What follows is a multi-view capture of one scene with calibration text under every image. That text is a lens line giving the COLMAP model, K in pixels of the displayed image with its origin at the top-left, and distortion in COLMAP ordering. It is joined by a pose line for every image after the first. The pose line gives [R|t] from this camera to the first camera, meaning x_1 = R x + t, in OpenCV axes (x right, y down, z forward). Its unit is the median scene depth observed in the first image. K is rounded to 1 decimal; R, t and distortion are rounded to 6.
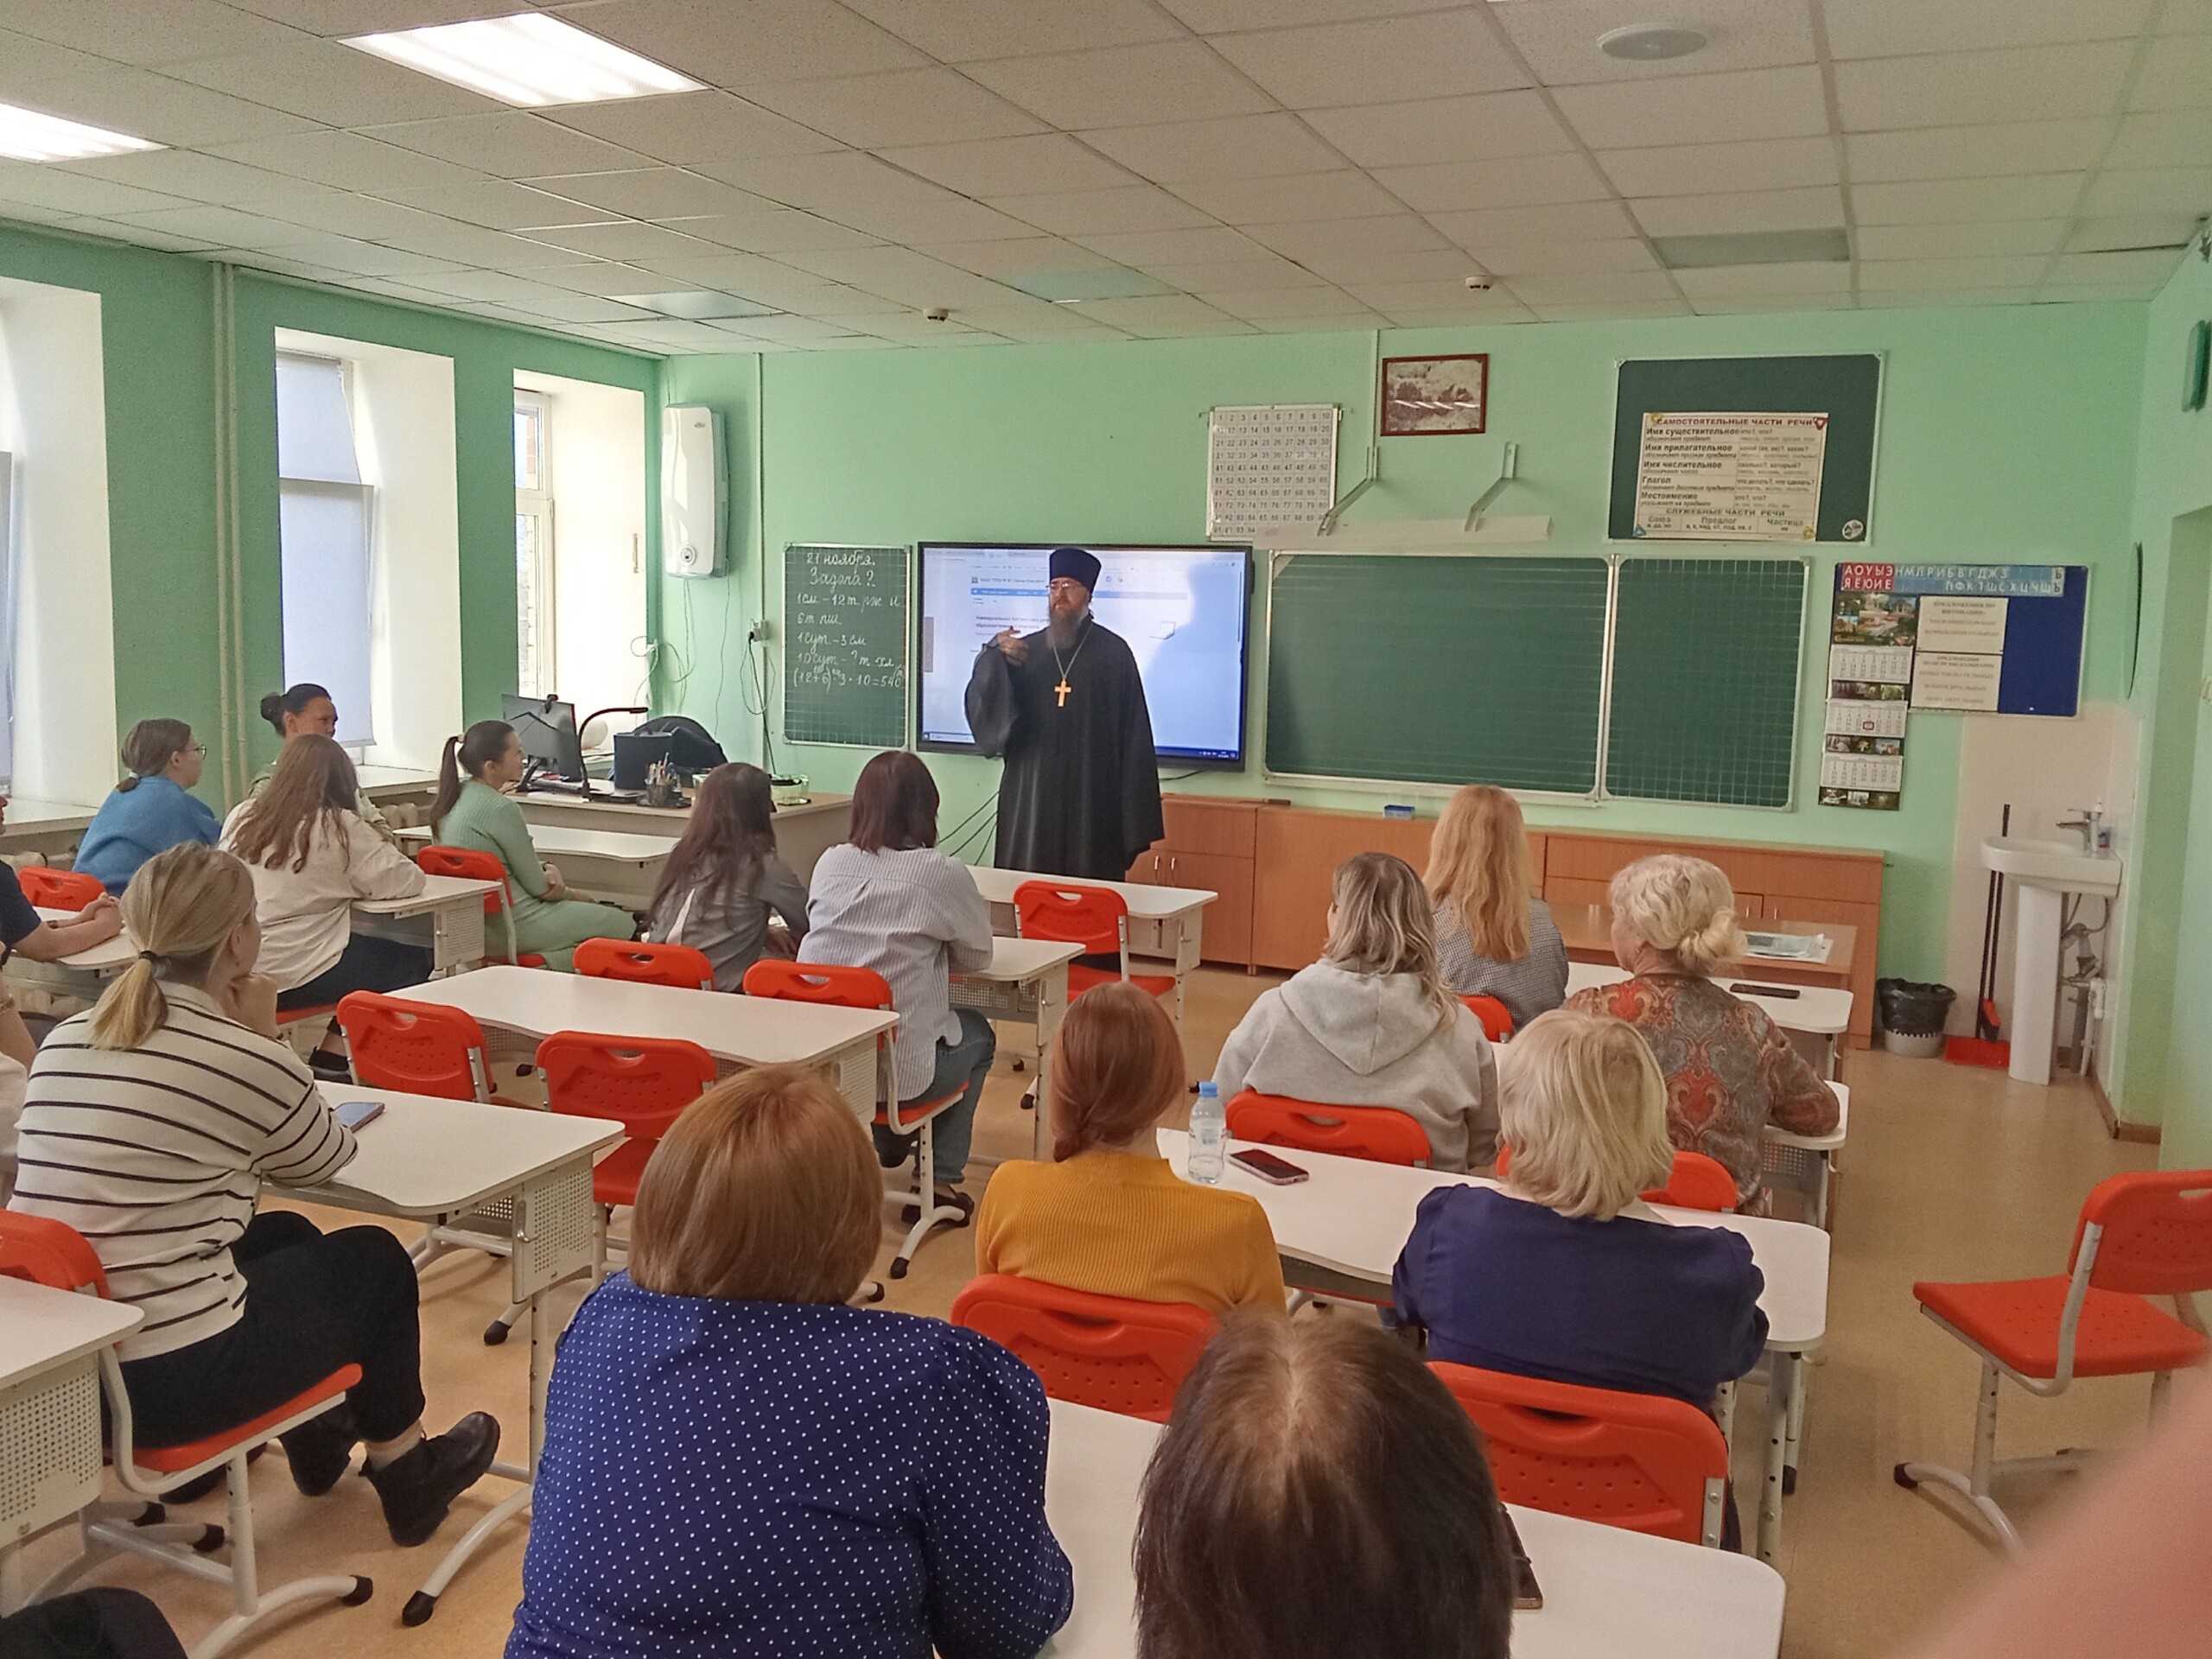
lens RADIAL K [[1753.4, 0, 1104.2], [0, 1753.4, 780.1], [0, 0, 1]] dist [0.109280, -0.165380]
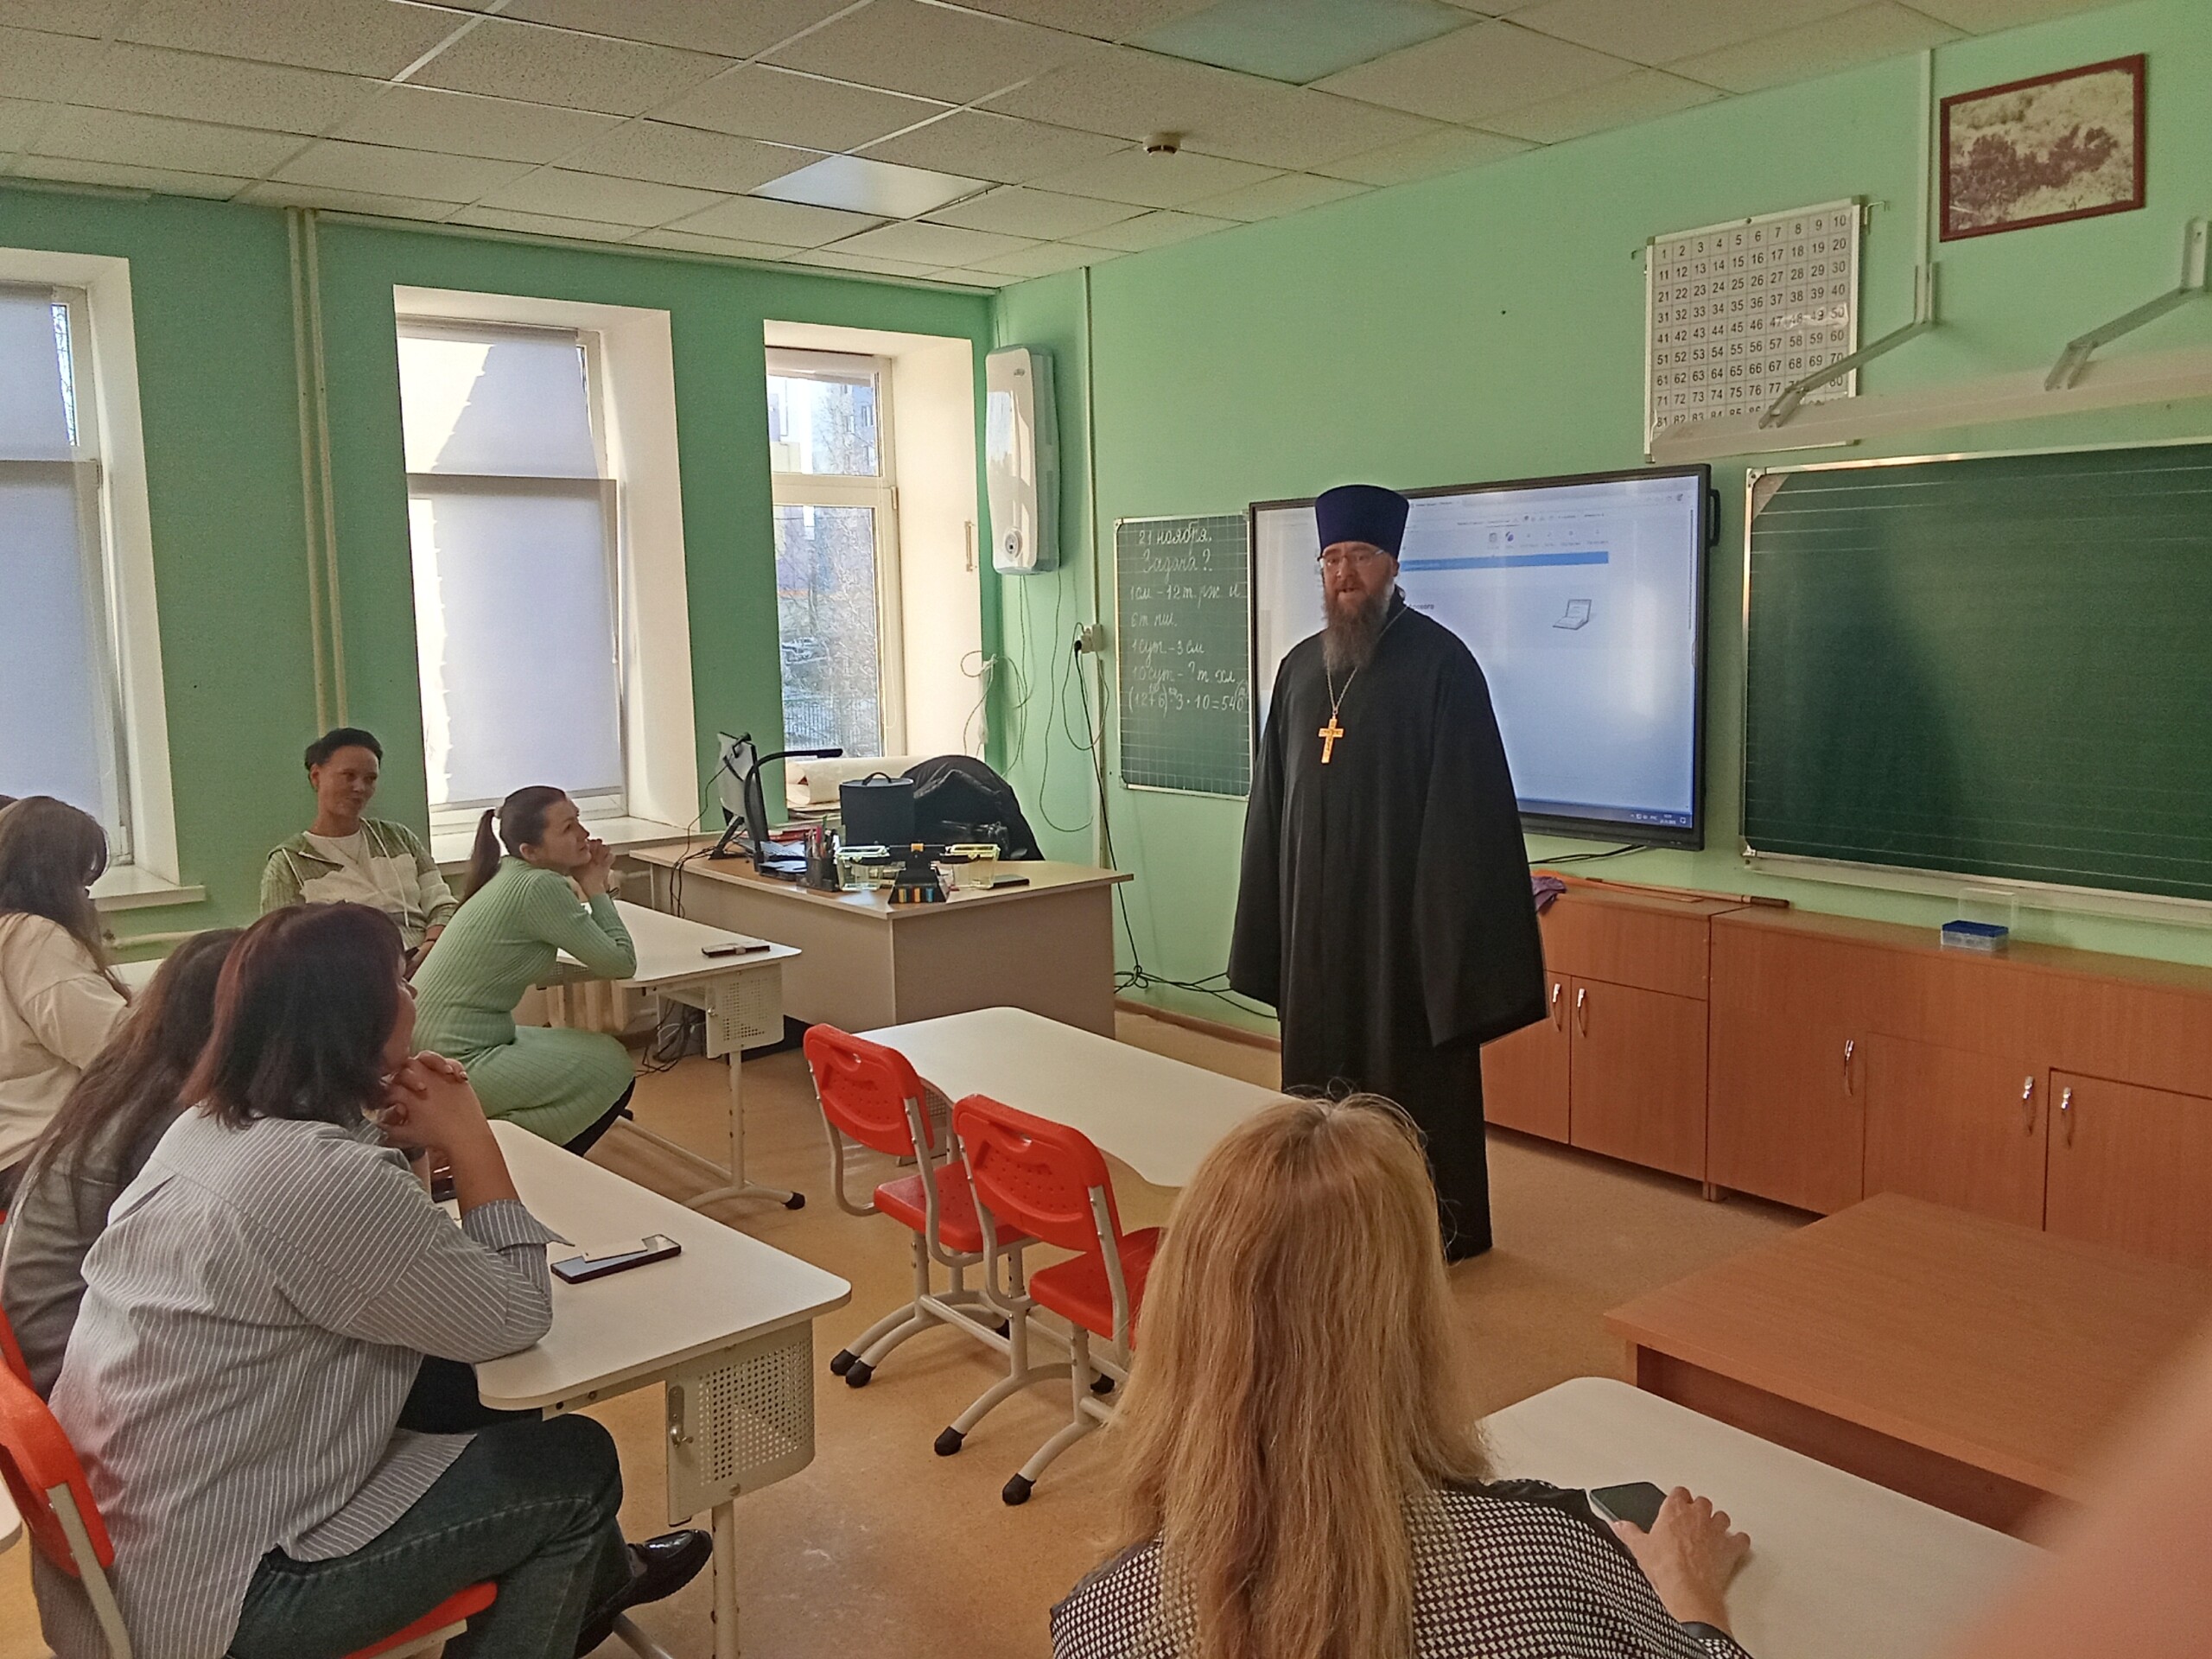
lens RADIAL K [[1753.4, 0, 1104.2], [0, 1753.4, 780.1], [0, 0, 1]] dist [0.109280, -0.165380]
pose [[0.896197, 0.001721, -0.443652, 0.163251], [-0.002237, 0.999997, -0.000639, -0.027181], [0.443650, 0.001565, 0.896199, 0.377326]]
